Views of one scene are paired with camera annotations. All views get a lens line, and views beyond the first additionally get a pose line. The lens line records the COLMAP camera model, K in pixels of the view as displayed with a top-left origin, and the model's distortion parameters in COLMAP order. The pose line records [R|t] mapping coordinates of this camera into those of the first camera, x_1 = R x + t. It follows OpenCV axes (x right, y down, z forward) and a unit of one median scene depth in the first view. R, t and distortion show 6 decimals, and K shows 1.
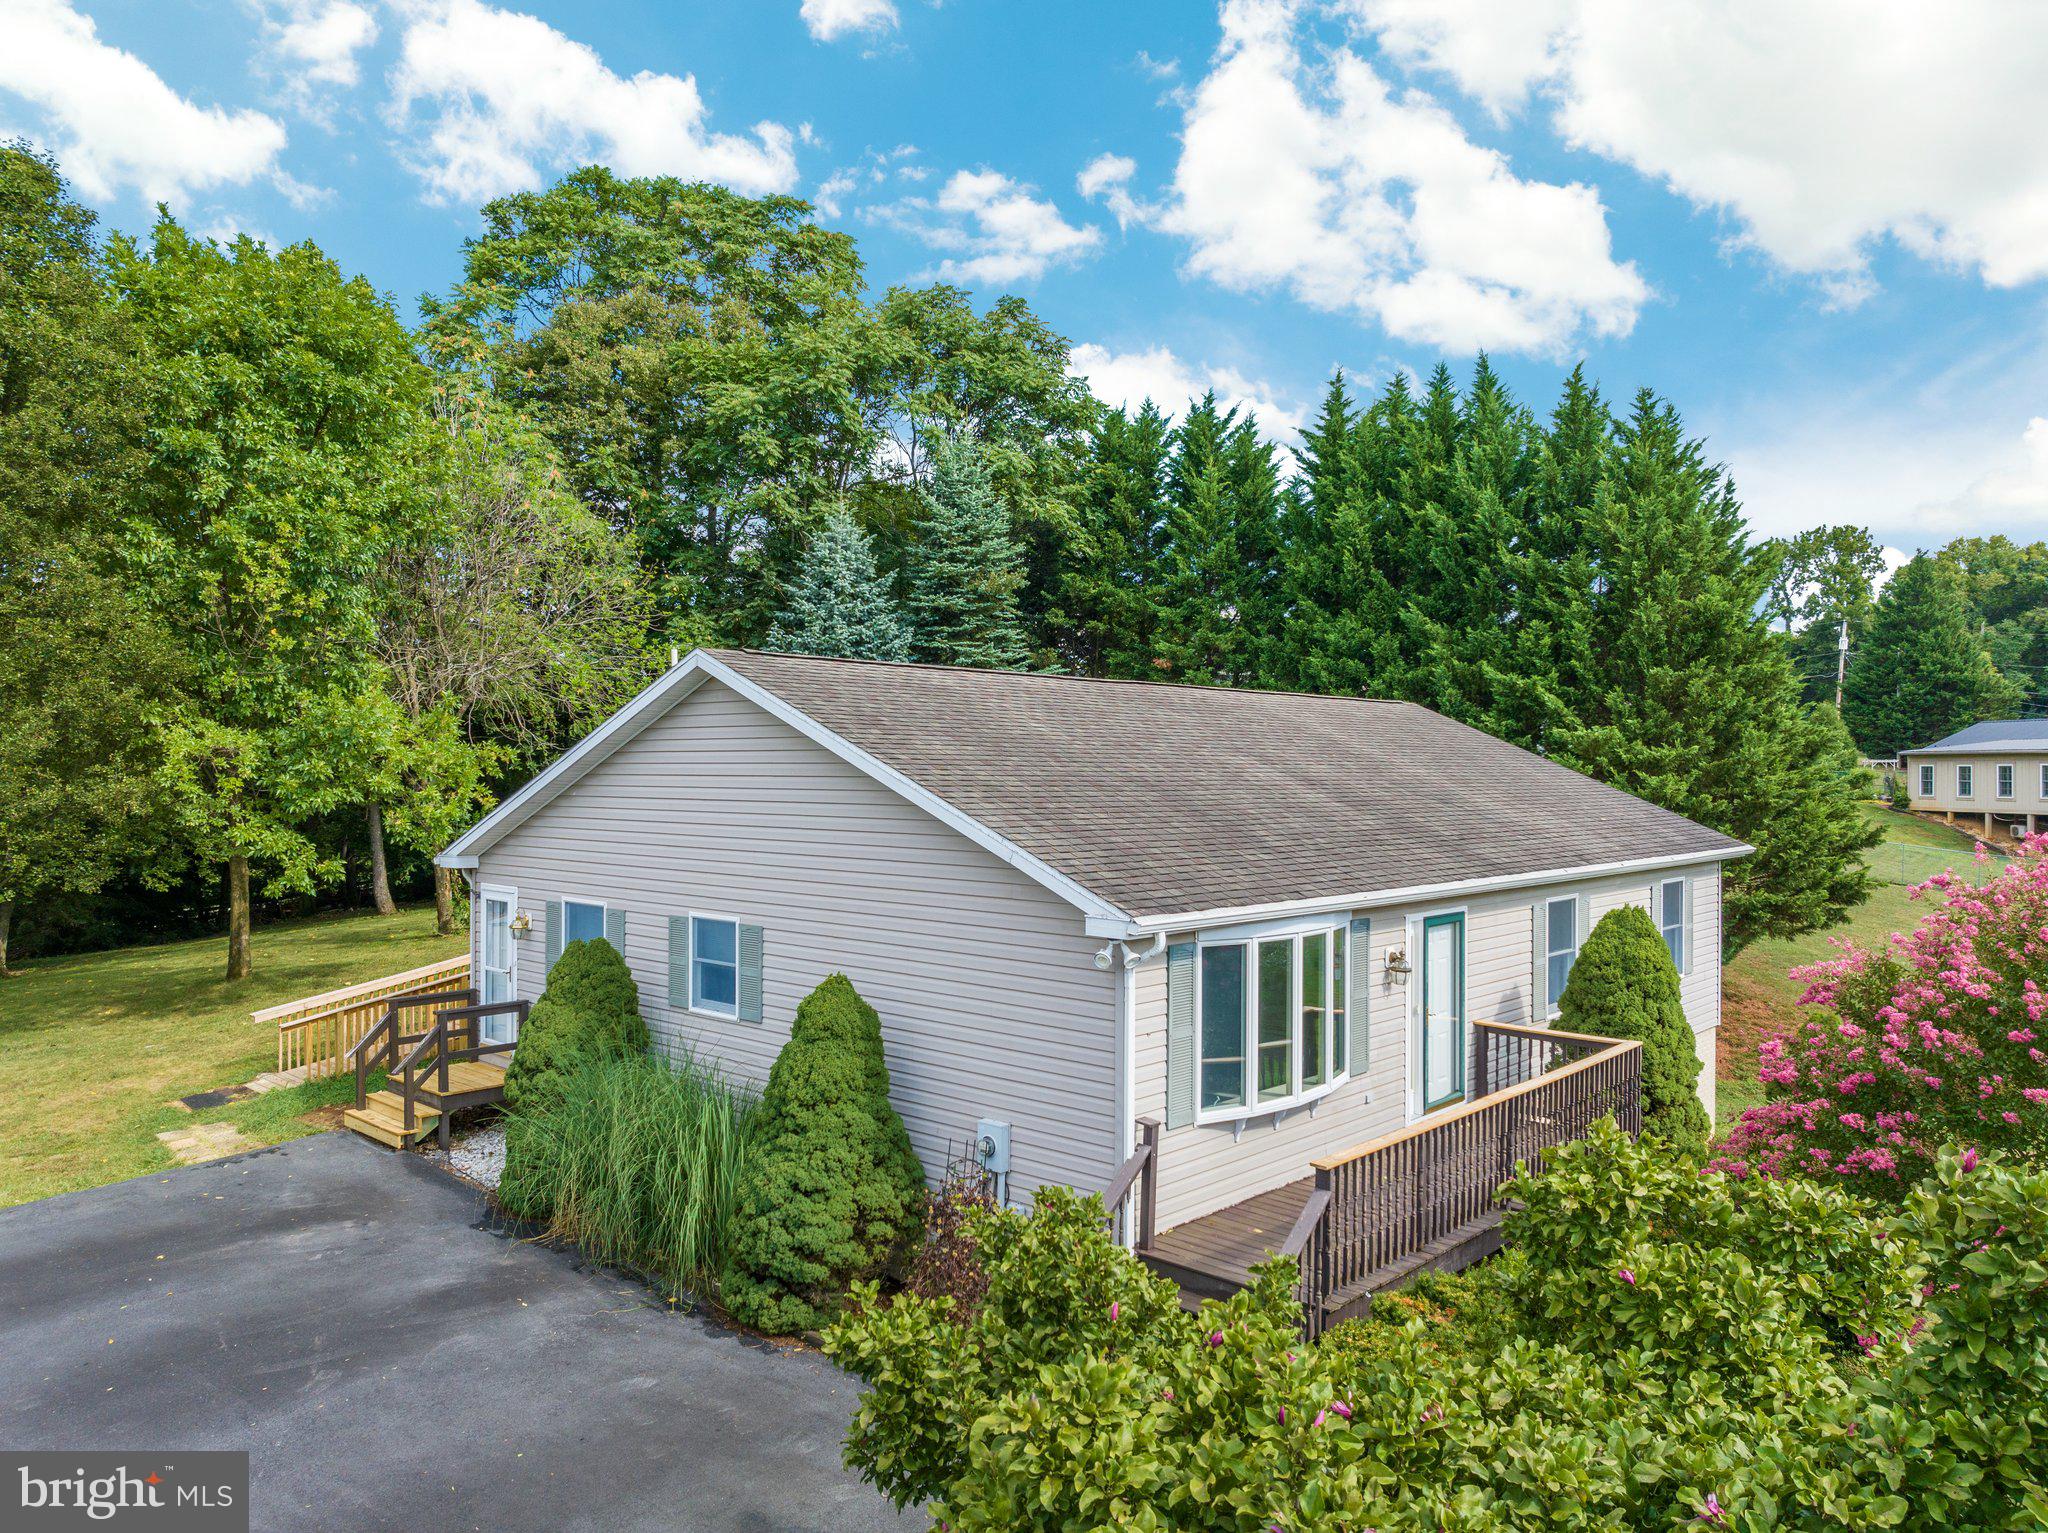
lens RADIAL K [[1441.0, 0, 1024.0], [0, 1441.0, 766.5], [0, 0, 1]] dist [-0.043518, 0.001660]
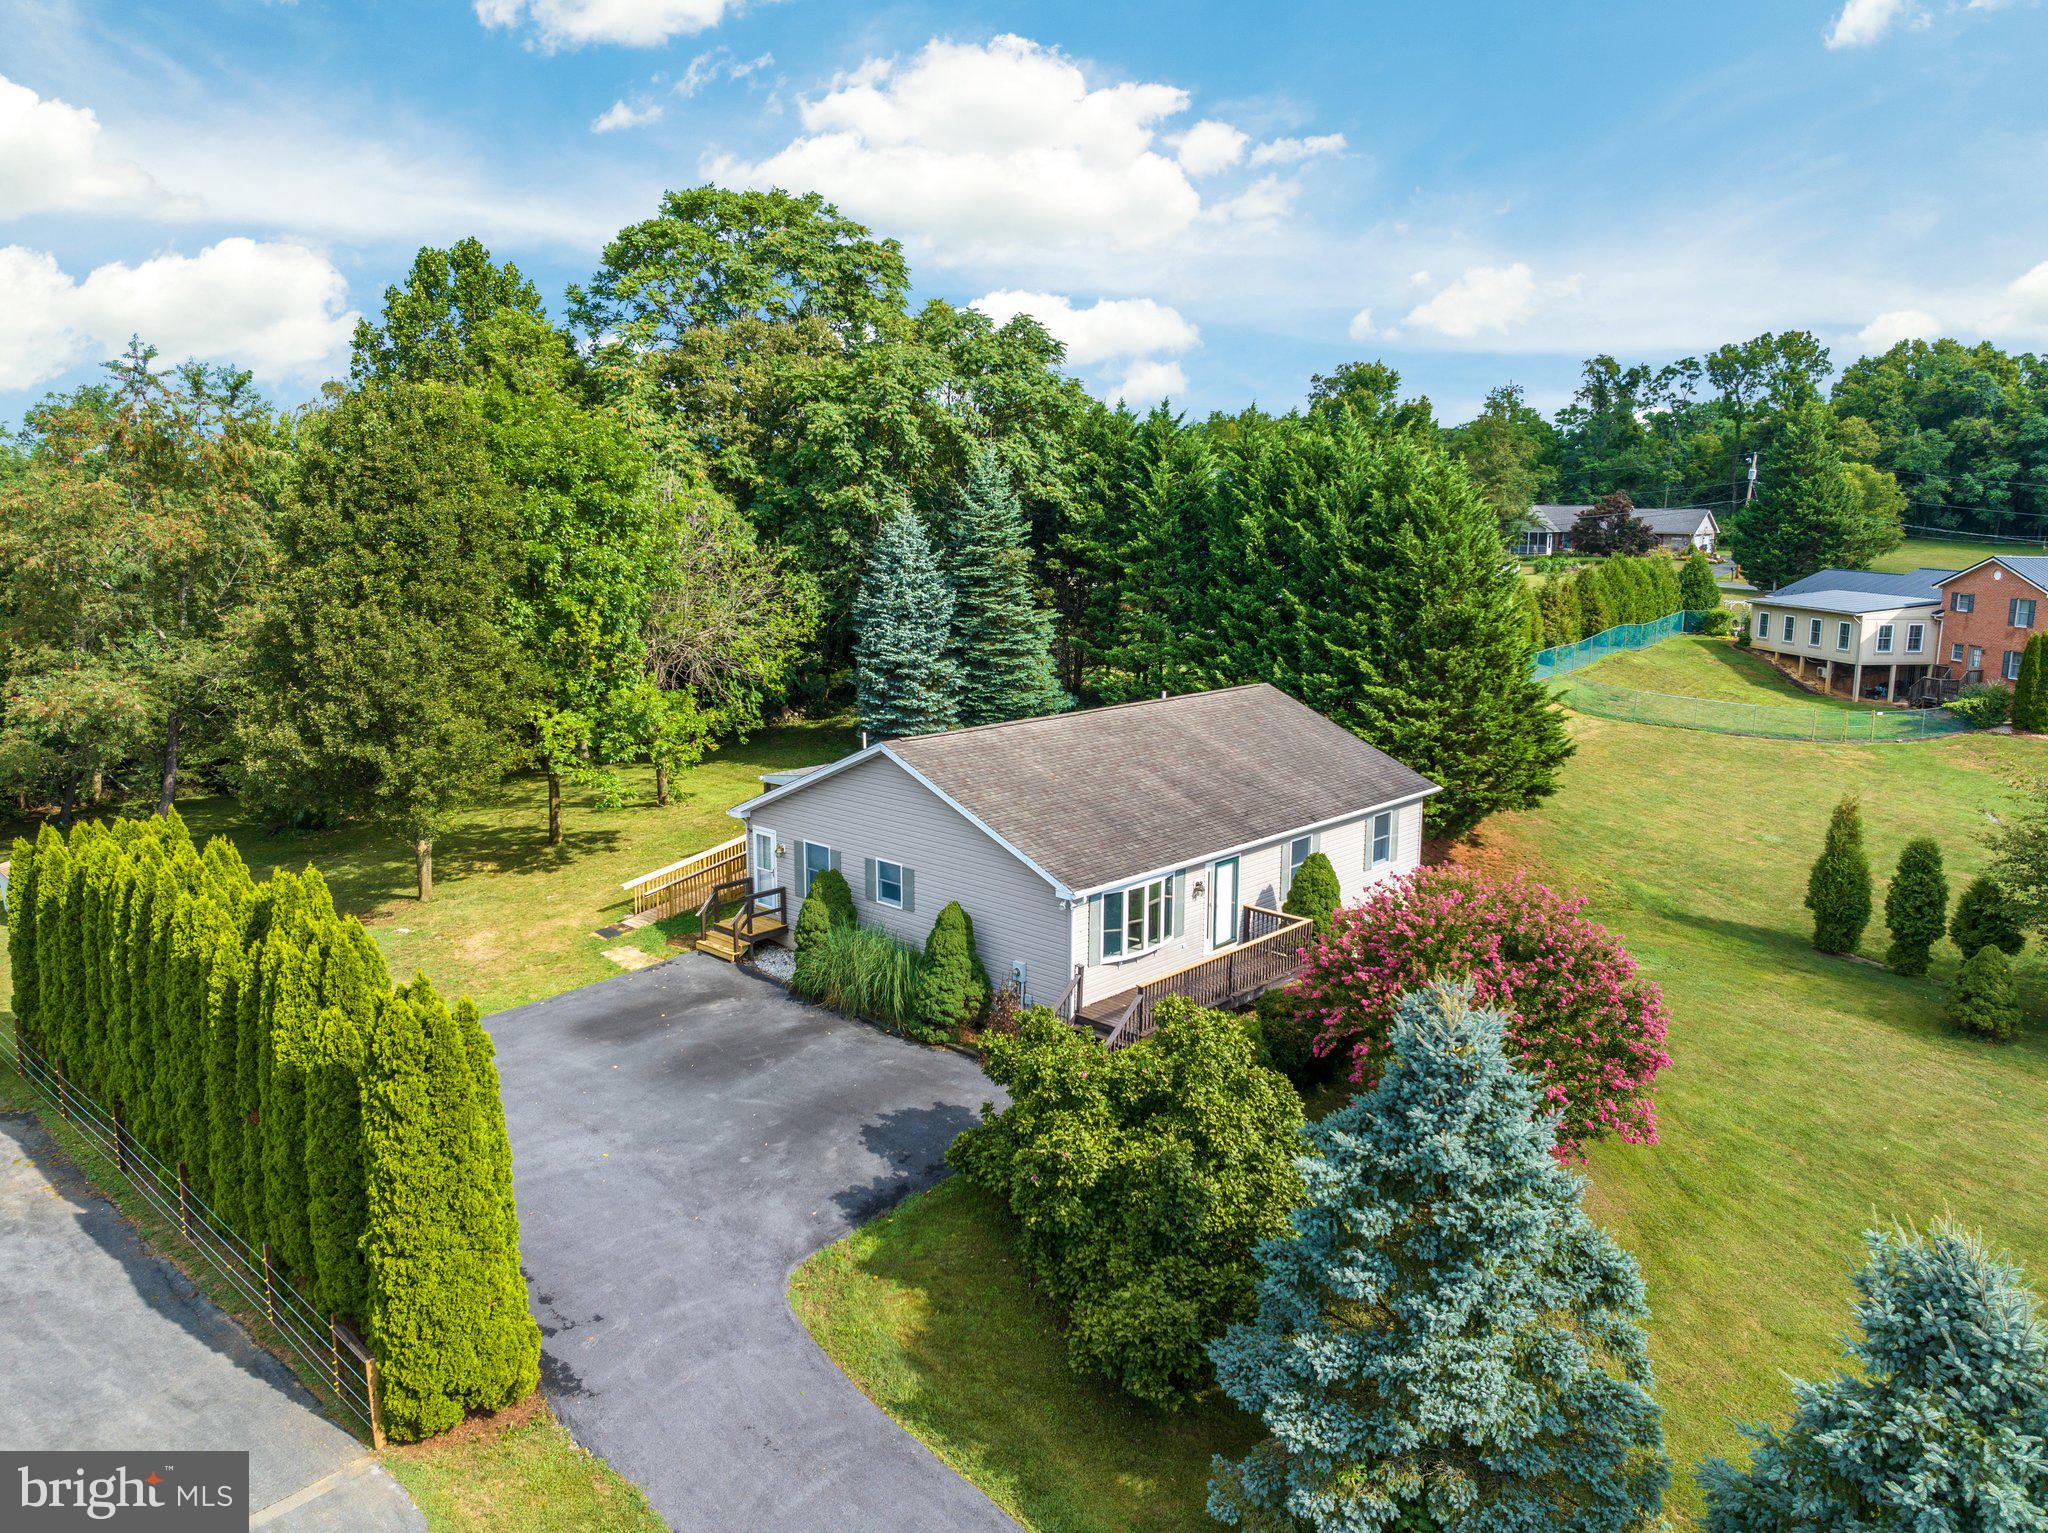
lens RADIAL K [[1441.0, 0, 1024.0], [0, 1441.0, 766.5], [0, 0, 1]] dist [-0.043518, 0.001660]
pose [[0.999992, 0.000697, -0.003906, -0.002079], [0.000026, 0.983290, 0.182049, -0.283561], [0.003968, -0.182047, 0.983282, -0.728880]]
